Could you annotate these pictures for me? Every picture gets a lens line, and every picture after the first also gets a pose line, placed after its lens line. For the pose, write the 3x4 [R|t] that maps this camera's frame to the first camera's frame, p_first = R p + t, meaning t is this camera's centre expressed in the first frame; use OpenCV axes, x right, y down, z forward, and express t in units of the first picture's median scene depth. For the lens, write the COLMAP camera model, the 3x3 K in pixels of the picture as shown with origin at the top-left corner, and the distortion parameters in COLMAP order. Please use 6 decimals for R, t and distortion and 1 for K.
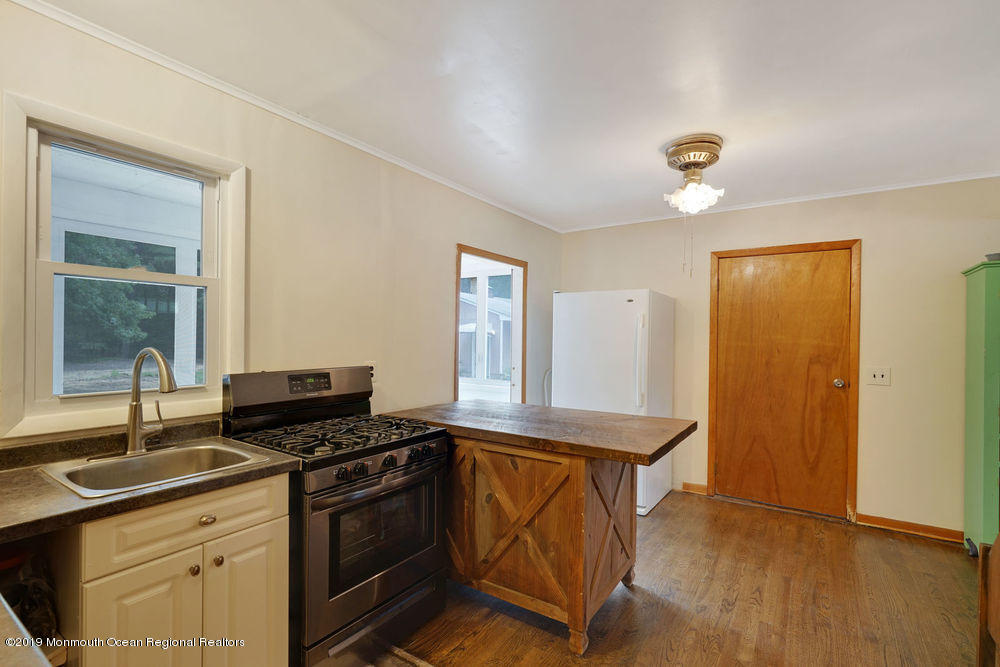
lens RADIAL K [[454.0, 0, 504.7], [0, 454.0, 336.5], [0, 0, 1]] dist [-0.001126, 0.000279]
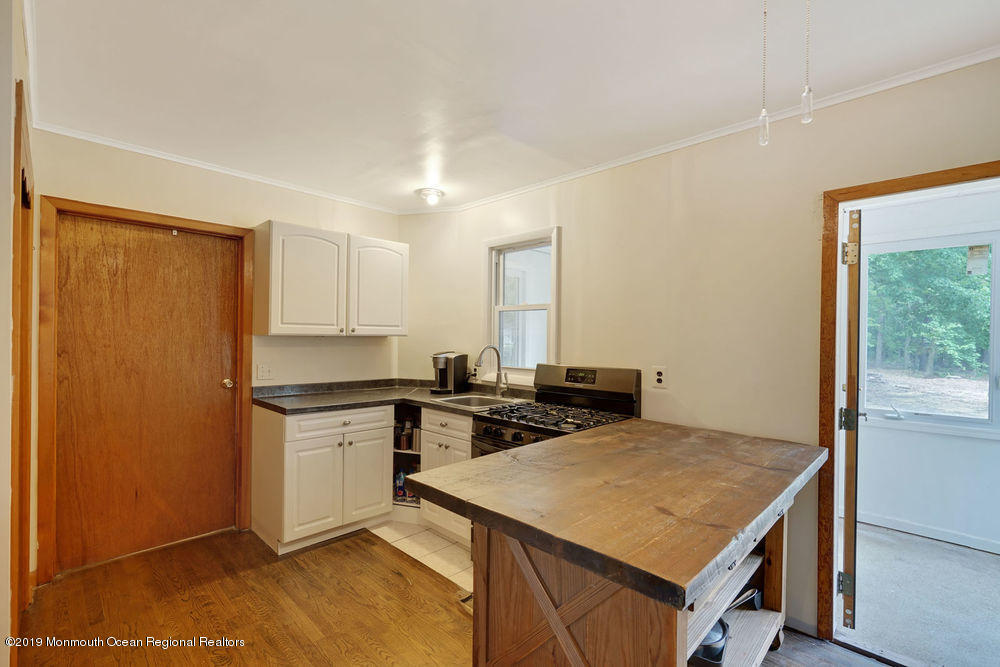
lens RADIAL K [[454.0, 0, 504.7], [0, 454.0, 336.5], [0, 0, 1]] dist [-0.001126, 0.000279]
pose [[-0.176393, -0.012044, -0.984246, 0.891717], [-0.010928, 0.999887, -0.010277, 0.005369], [0.984259, 0.008943, -0.176504, 1.039844]]
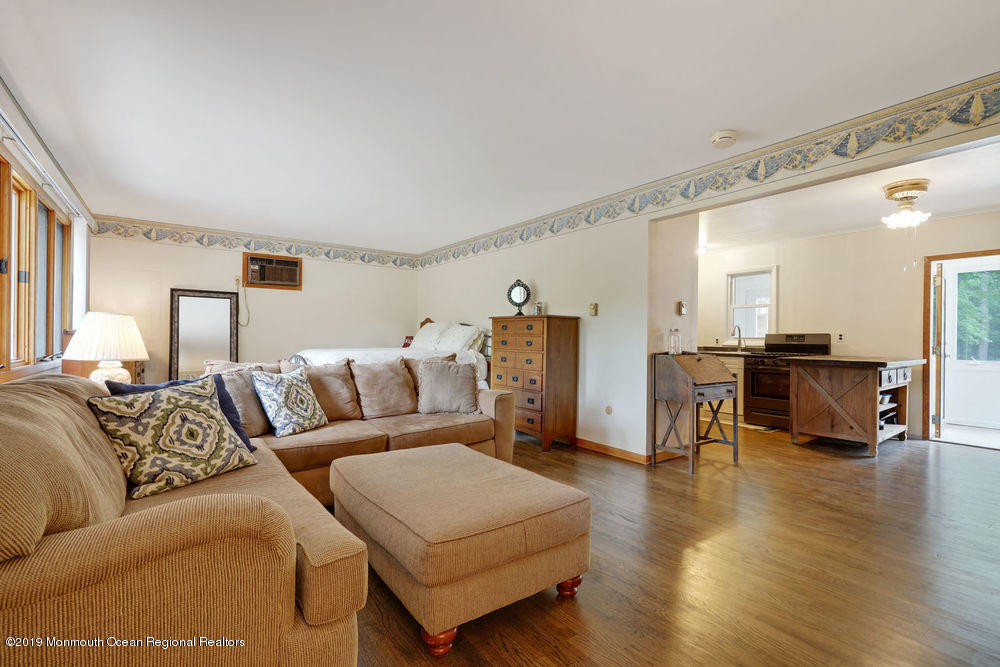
lens RADIAL K [[450.2, 0, 501.3], [0, 450.2, 337.9], [0, 0, 1]] dist [-0.002432, -0.000186]
pose [[-0.335916, -0.004950, -0.941879, 2.715564], [-0.005024, 0.999981, -0.003463, 0.119989], [0.941879, 0.003568, -0.335934, 0.267032]]
